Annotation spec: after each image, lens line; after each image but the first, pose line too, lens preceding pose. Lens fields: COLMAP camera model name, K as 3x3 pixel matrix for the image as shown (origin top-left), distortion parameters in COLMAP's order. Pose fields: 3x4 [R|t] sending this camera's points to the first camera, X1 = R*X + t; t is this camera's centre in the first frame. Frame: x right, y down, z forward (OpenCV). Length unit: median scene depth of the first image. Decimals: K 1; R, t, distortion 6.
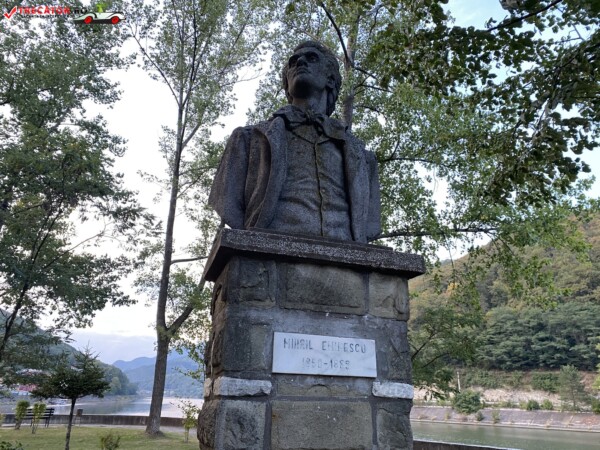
lens RADIAL K [[457.9, 0, 326.4], [0, 457.9, 223.8], [0, 0, 1]] dist [0.007245, 0.000000]
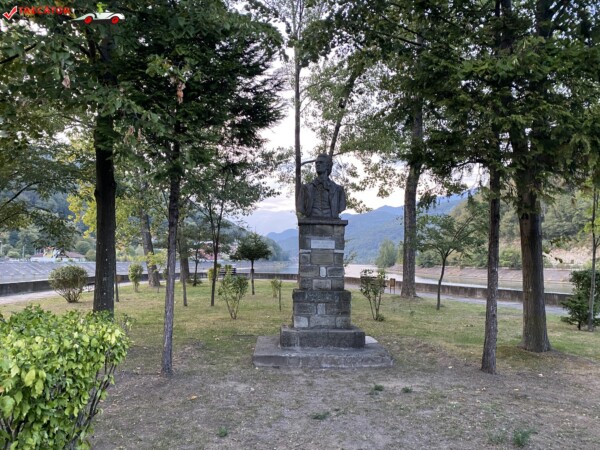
lens RADIAL K [[457.9, 0, 326.4], [0, 457.9, 223.8], [0, 0, 1]] dist [0.007245, 0.000000]
pose [[0.958324, -0.020586, -0.284942, 0.102276], [0.096897, 0.961700, 0.256407, -0.082630], [0.268750, -0.273331, 0.923614, -0.241439]]
